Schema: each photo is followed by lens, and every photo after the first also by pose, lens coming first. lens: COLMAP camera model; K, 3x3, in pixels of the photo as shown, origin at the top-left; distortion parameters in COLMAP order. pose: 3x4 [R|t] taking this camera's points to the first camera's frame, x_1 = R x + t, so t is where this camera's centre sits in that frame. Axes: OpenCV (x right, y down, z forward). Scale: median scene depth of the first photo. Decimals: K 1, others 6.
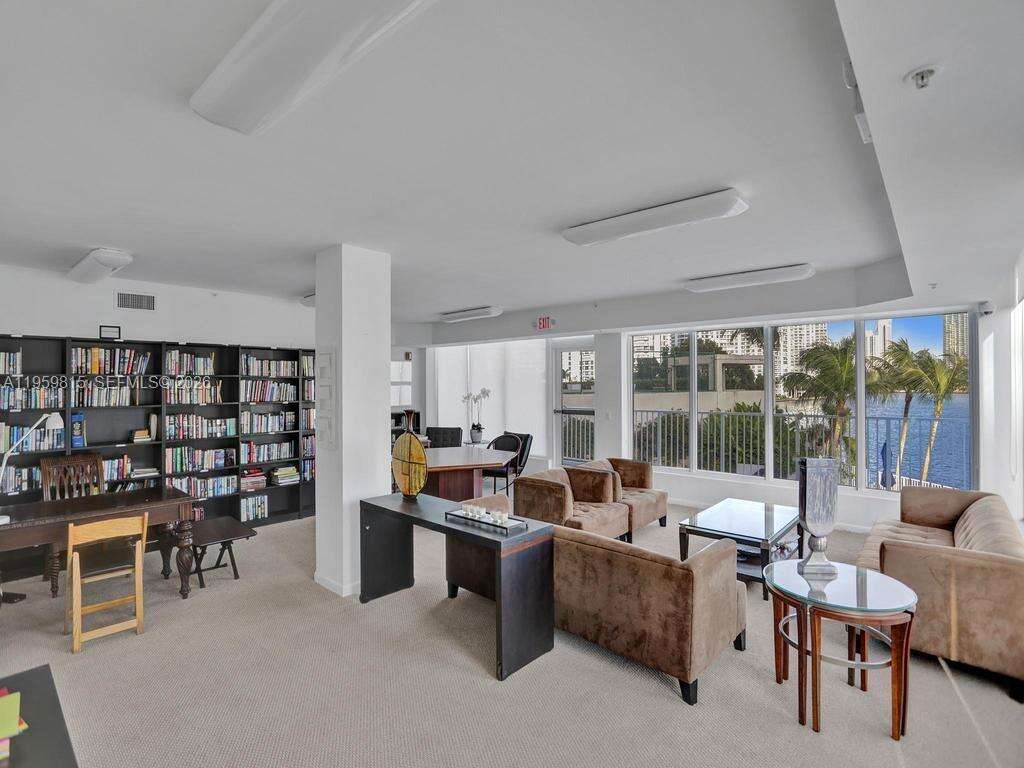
lens RADIAL K [[497.2, 0, 512.0], [0, 497.2, 384.0], [0, 0, 1]] dist [0.025146, 0.000103]
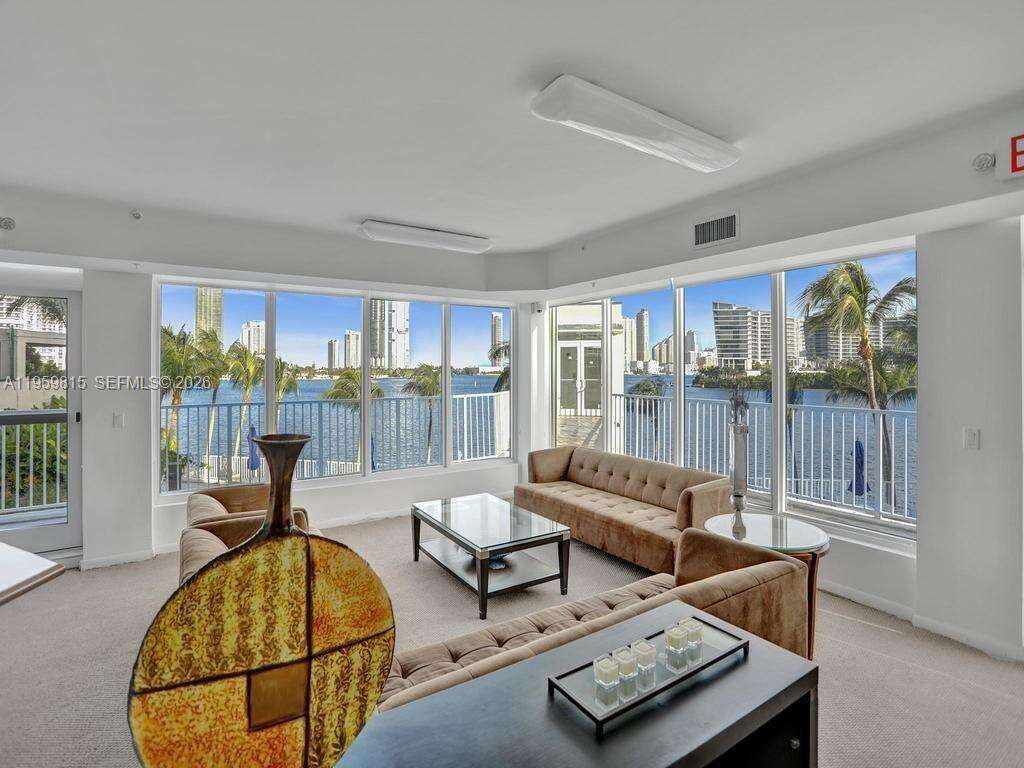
lens RADIAL K [[499.8, 0, 512.0], [0, 499.8, 384.0], [0, 0, 1]] dist [-0.044641, 0.000249]
pose [[0.269009, -0.015877, 0.963007, -0.351953], [-0.003965, 0.999837, 0.017591, 0.022620], [-0.963130, -0.008550, 0.268902, 0.751209]]
